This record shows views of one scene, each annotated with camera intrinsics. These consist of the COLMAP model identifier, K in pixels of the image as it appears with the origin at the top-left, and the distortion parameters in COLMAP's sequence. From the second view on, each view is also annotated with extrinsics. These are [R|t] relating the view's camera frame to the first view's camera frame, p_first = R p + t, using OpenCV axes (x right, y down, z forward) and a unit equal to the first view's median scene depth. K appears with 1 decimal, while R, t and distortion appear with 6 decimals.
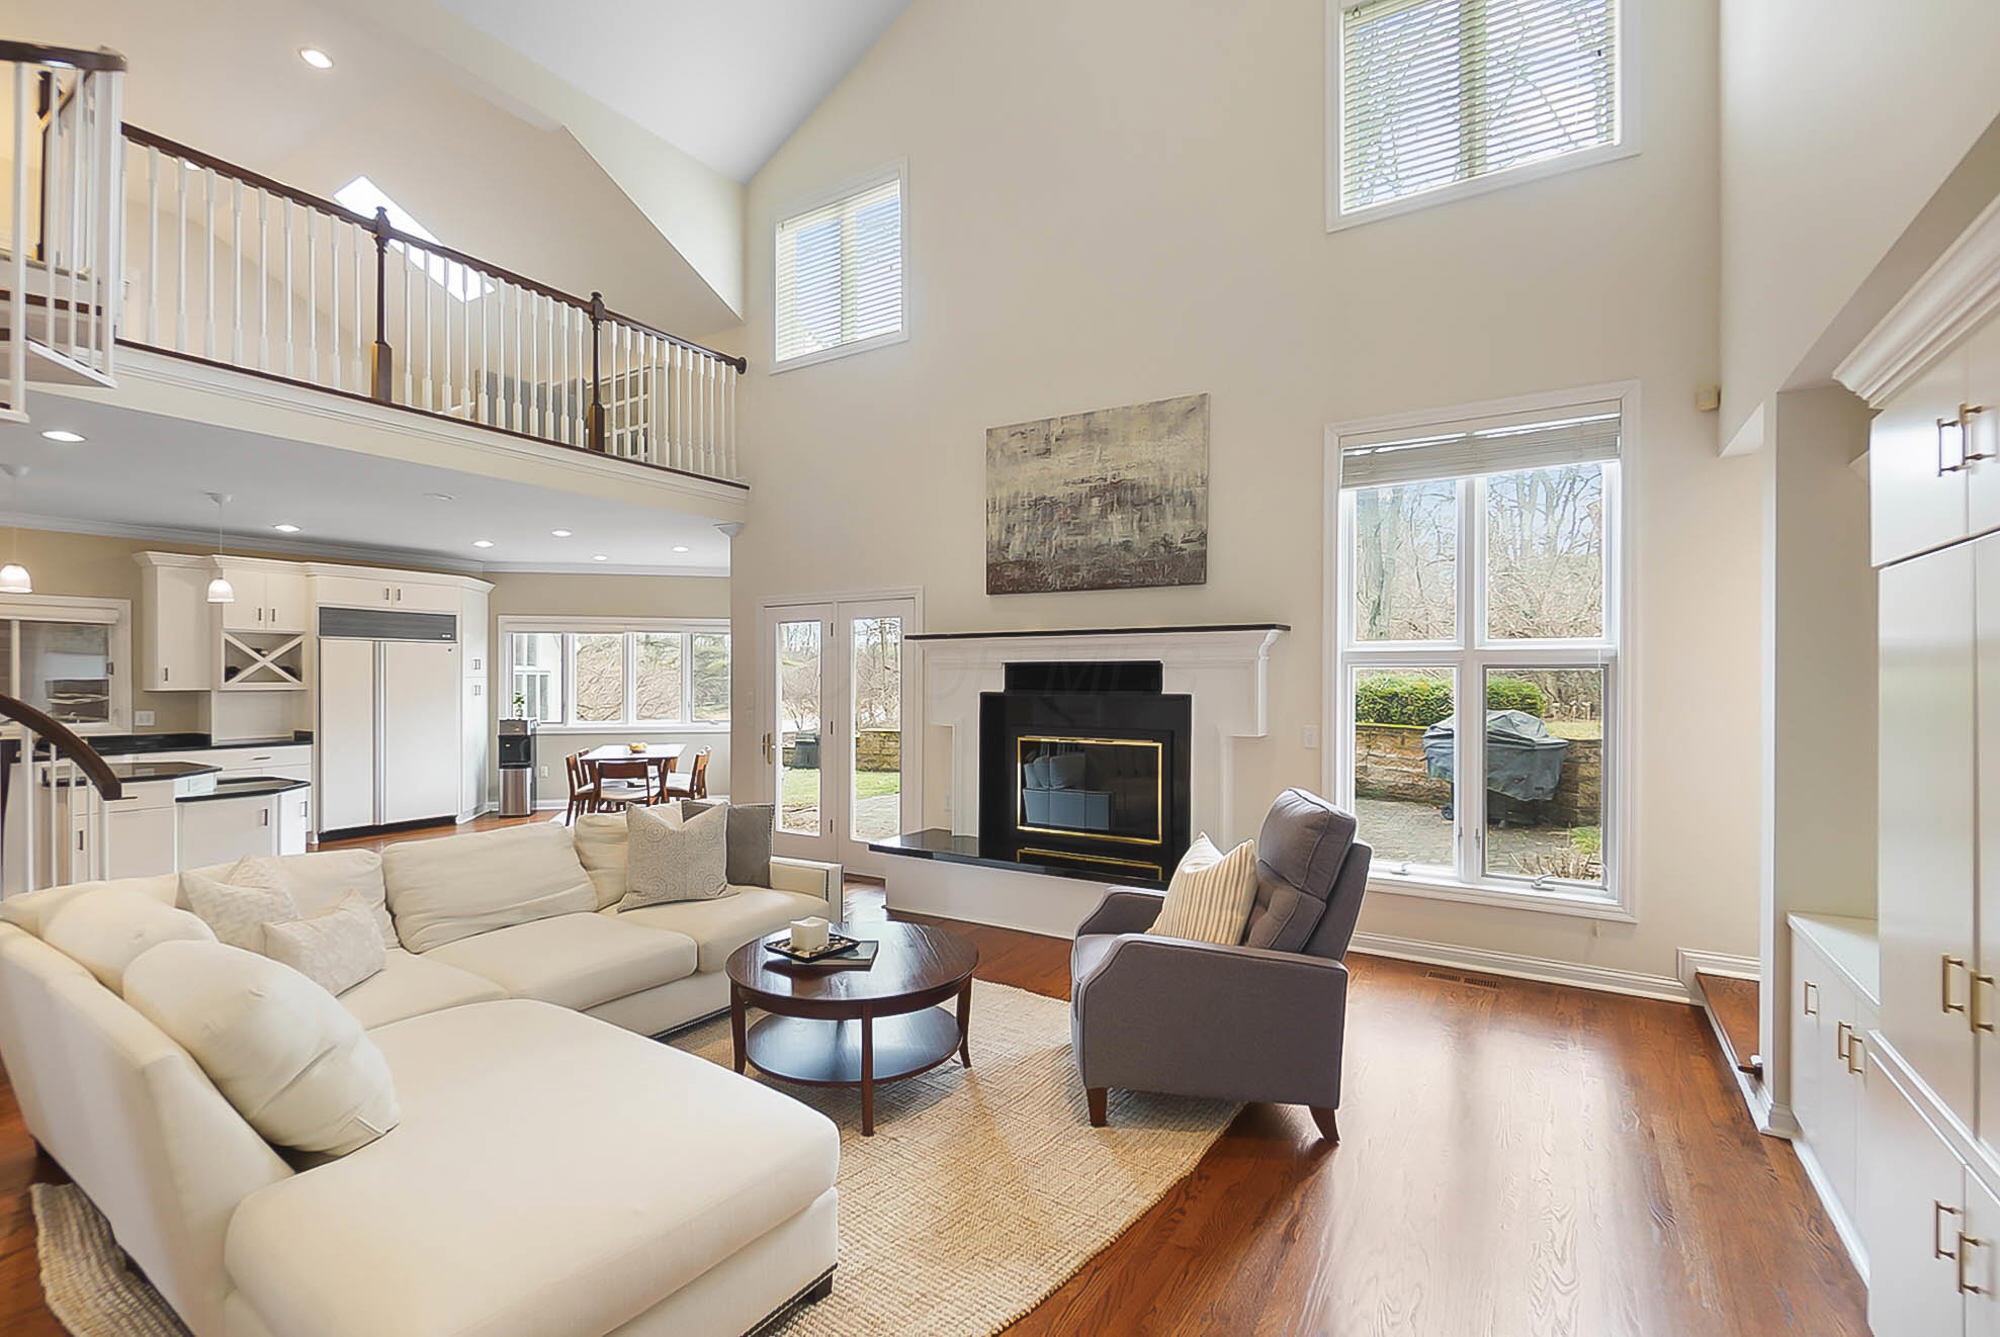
lens RADIAL K [[888.0, 0, 992.0], [0, 888.0, 675.8], [0, 0, 1]] dist [-0.000154, -0.000122]
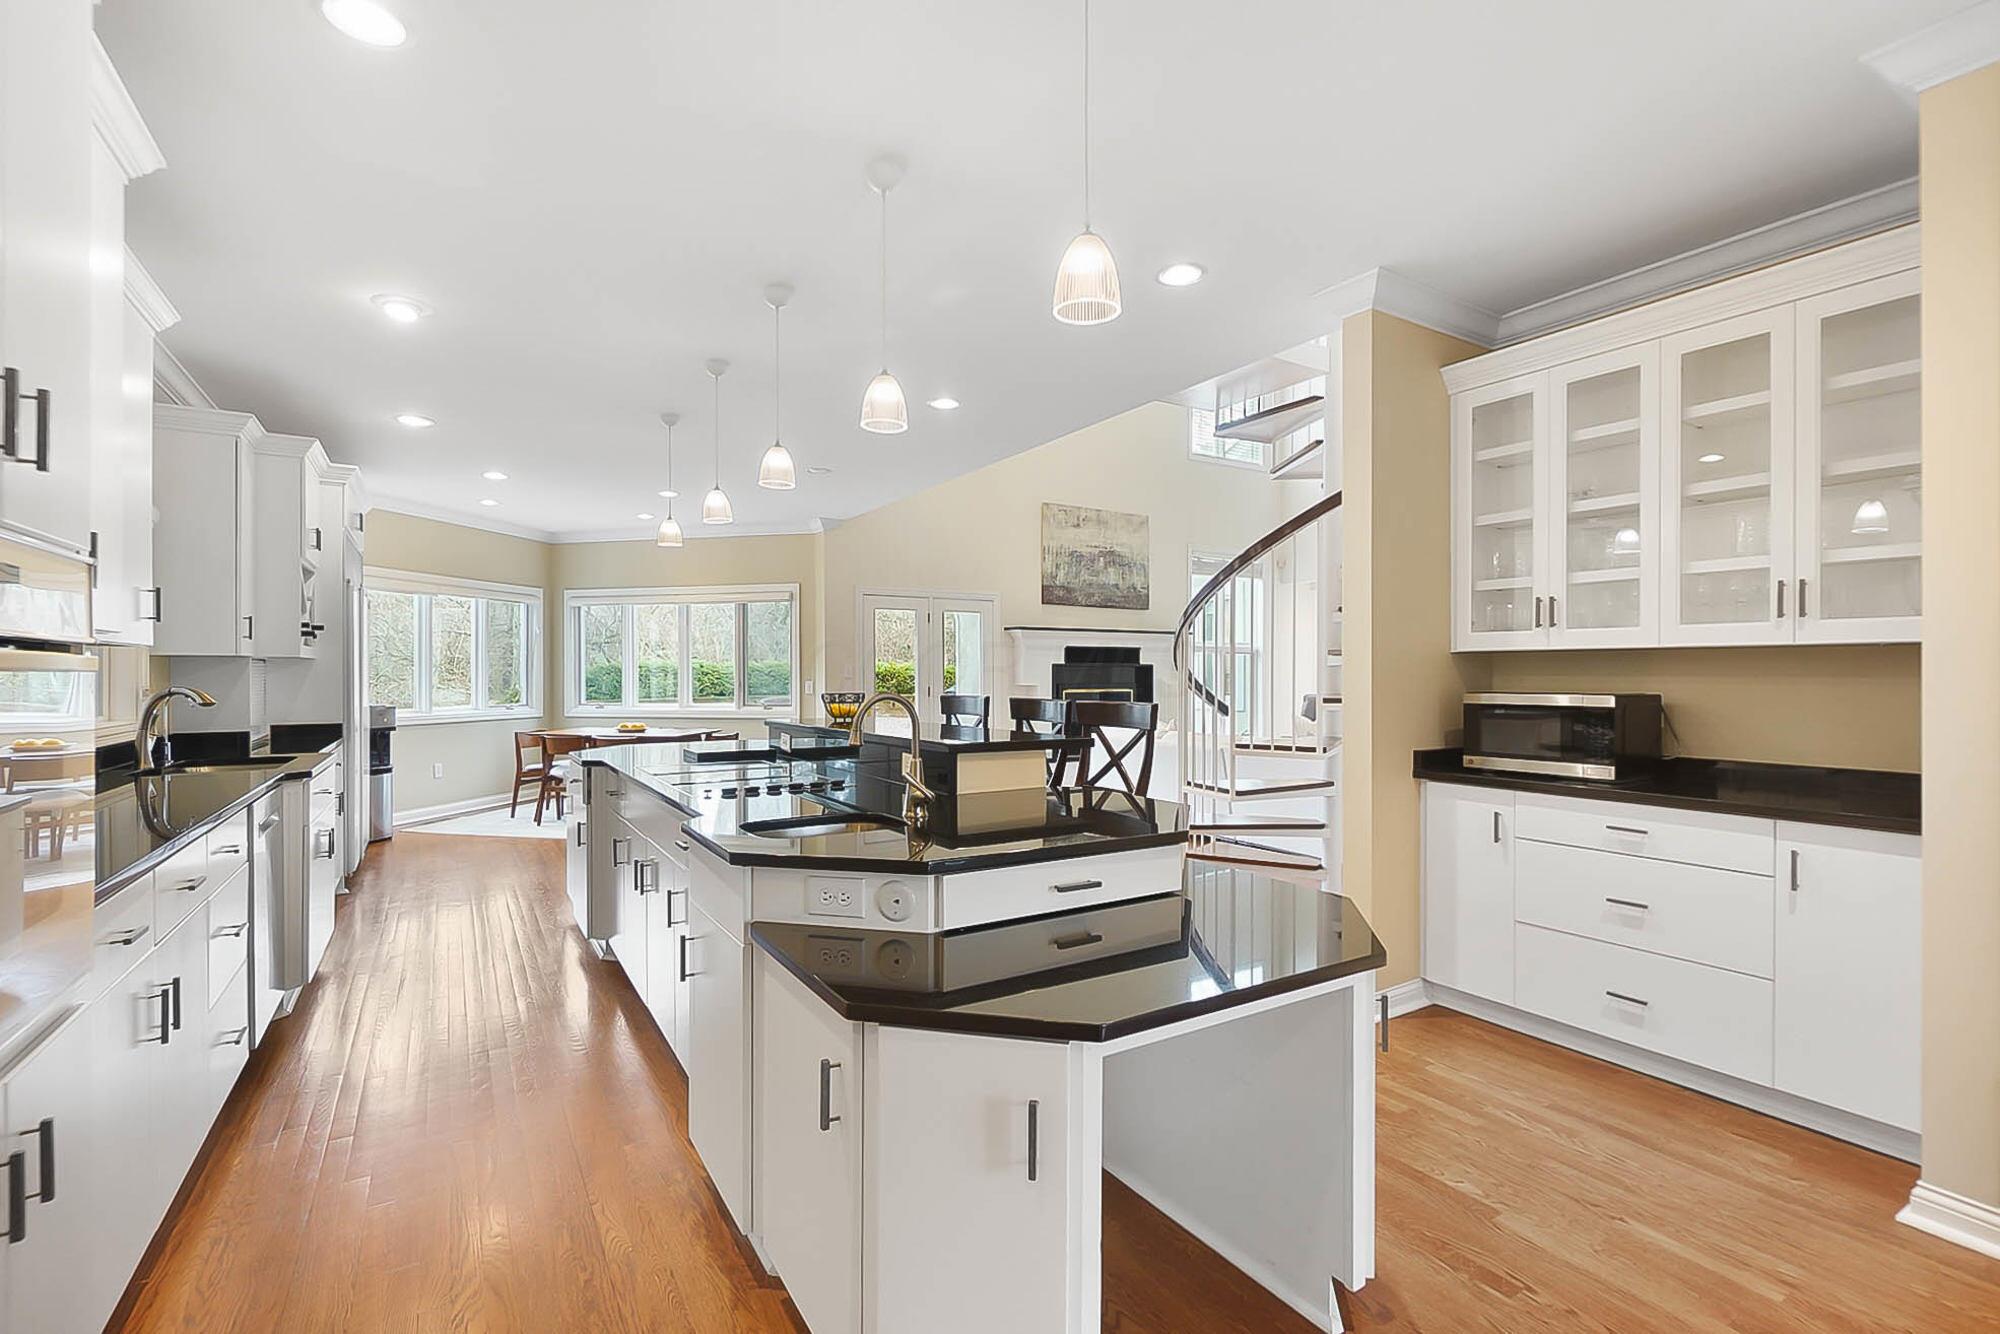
lens RADIAL K [[888.0, 0, 992.0], [0, 888.0, 674.3], [0, 0, 1]] dist [-0.000154, -0.000122]
pose [[0.446681, -0.002045, 0.894691, -1.548975], [-0.000042, 0.999997, 0.002306, 0.034265], [-0.894693, -0.001068, 0.446680, 0.370229]]
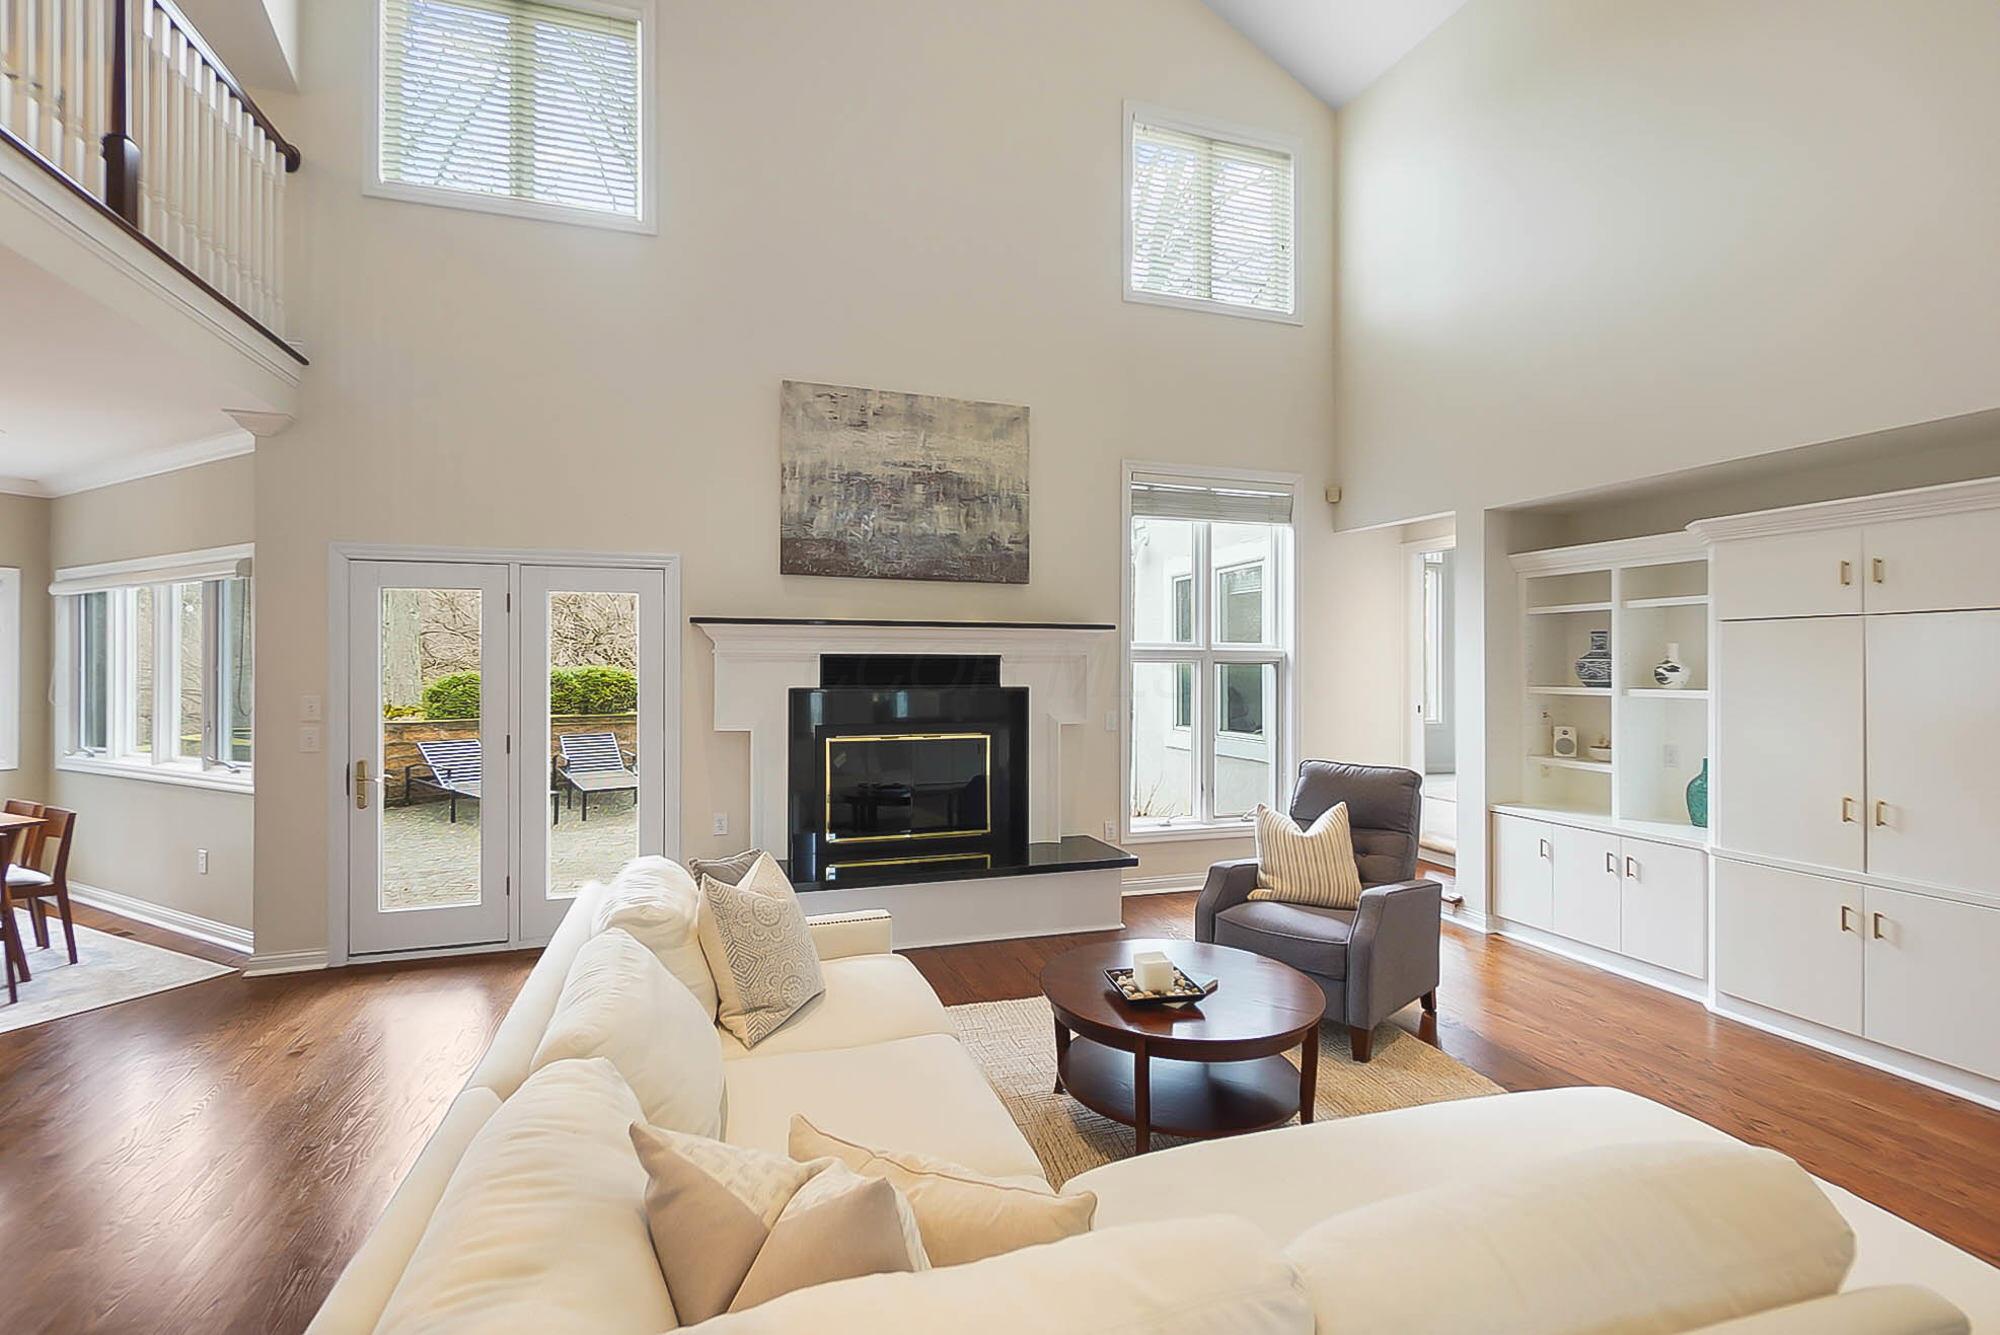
lens RADIAL K [[871.6, 0, 1000.0], [0, 871.6, 667.5], [0, 0, 1]] dist [-0.002550, -0.000753]
pose [[0.641117, 0.002827, 0.767438, -0.529080], [0.000130, 0.999993, -0.003792, 0.001491], [-0.767443, 0.002531, 0.641112, 0.313101]]
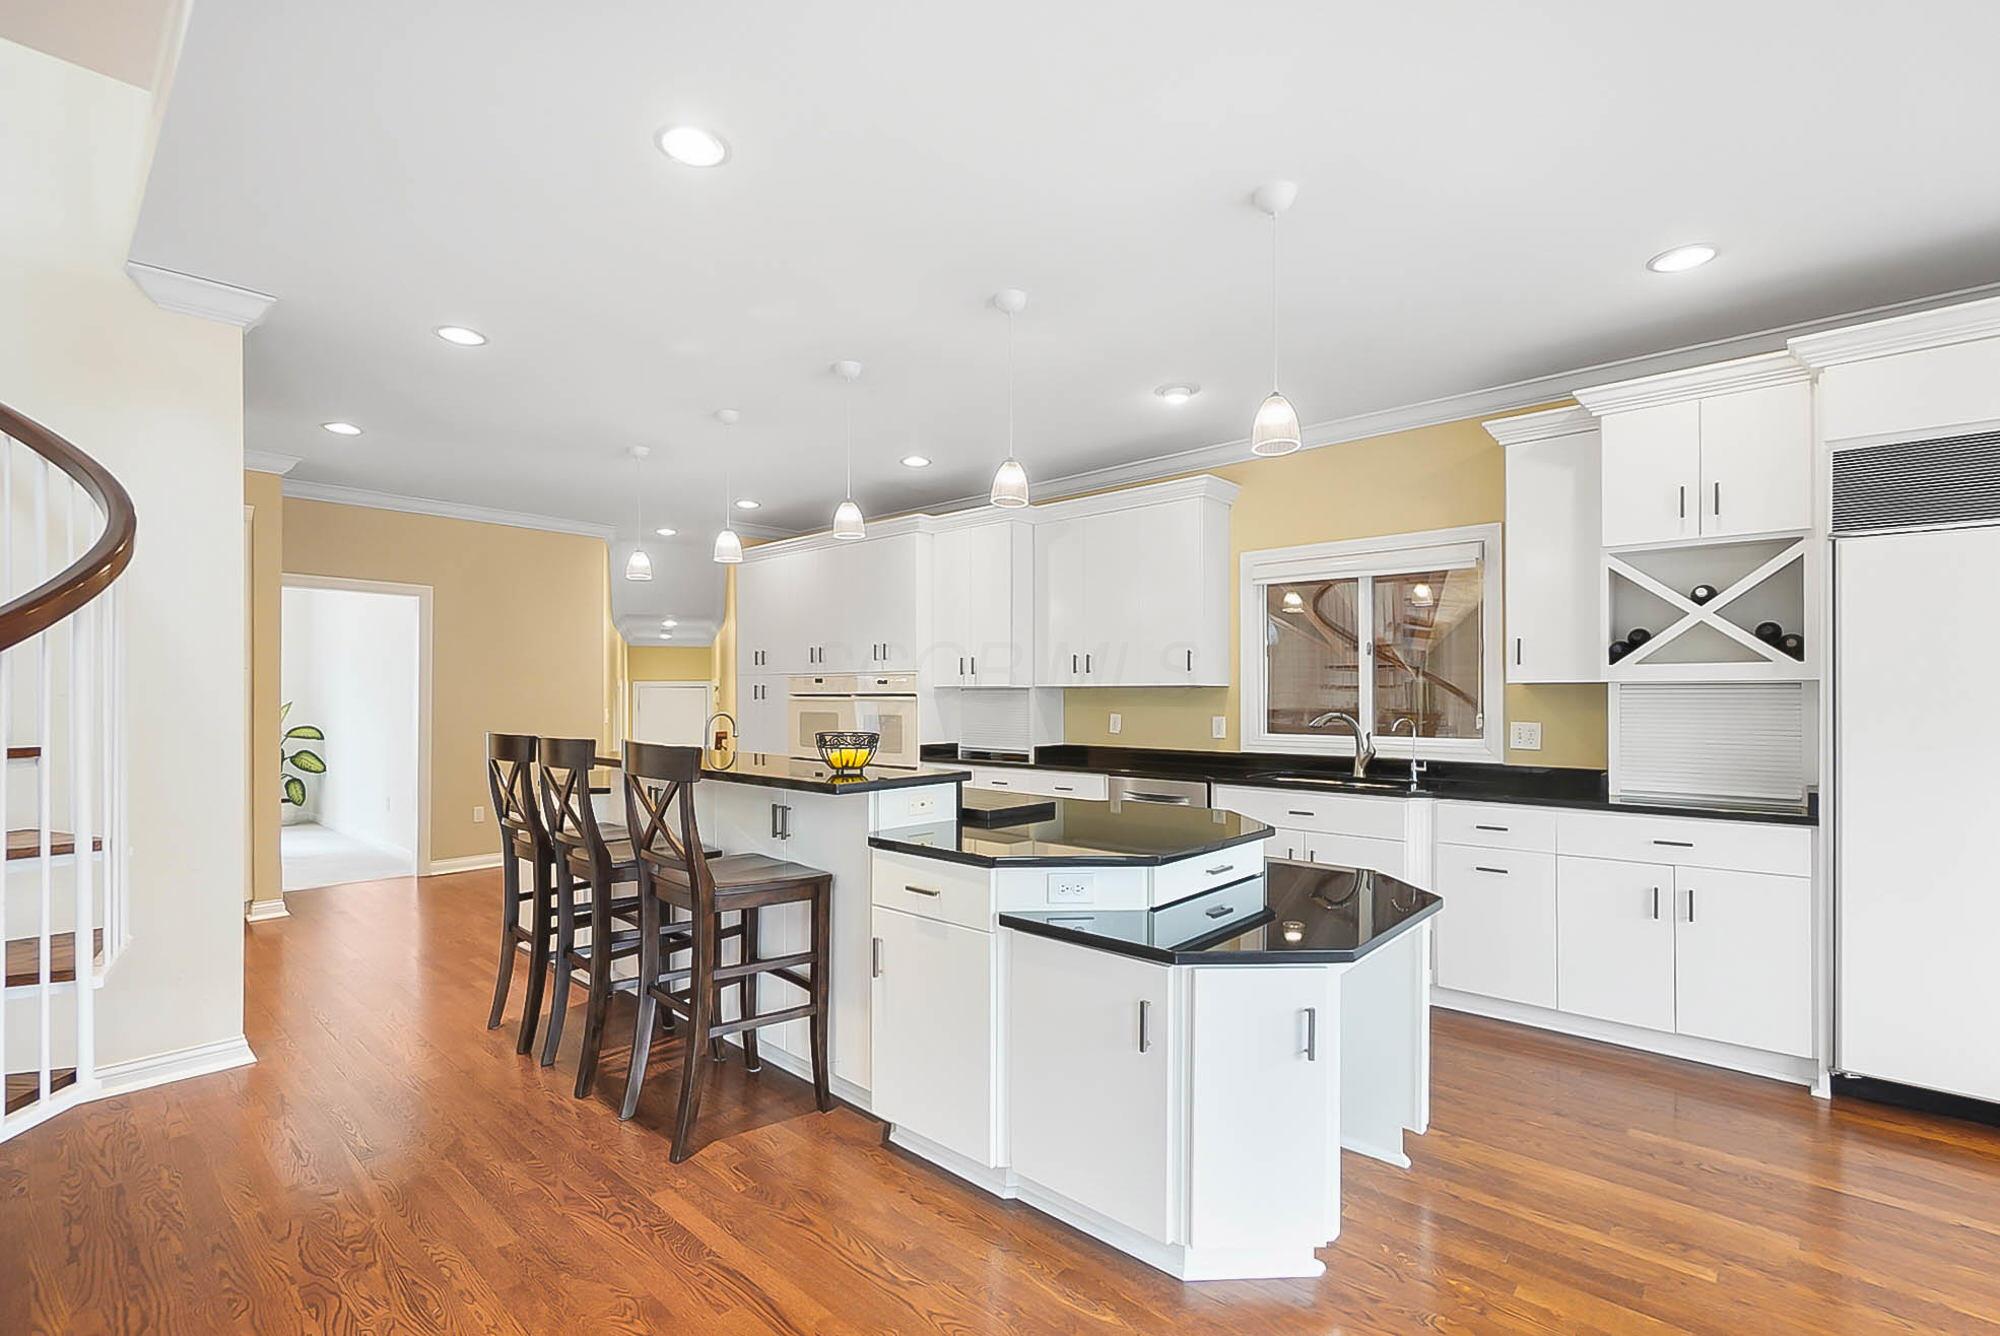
lens RADIAL K [[897.2, 0, 997.3], [0, 897.2, 696.1], [0, 0, 1]] dist [-0.011896, -0.000236]
pose [[-0.173703, 0.000083, -0.984798, -0.460863], [-0.001794, 0.999998, 0.000401, 0.030481], [0.984797, 0.001837, -0.173702, 0.987209]]
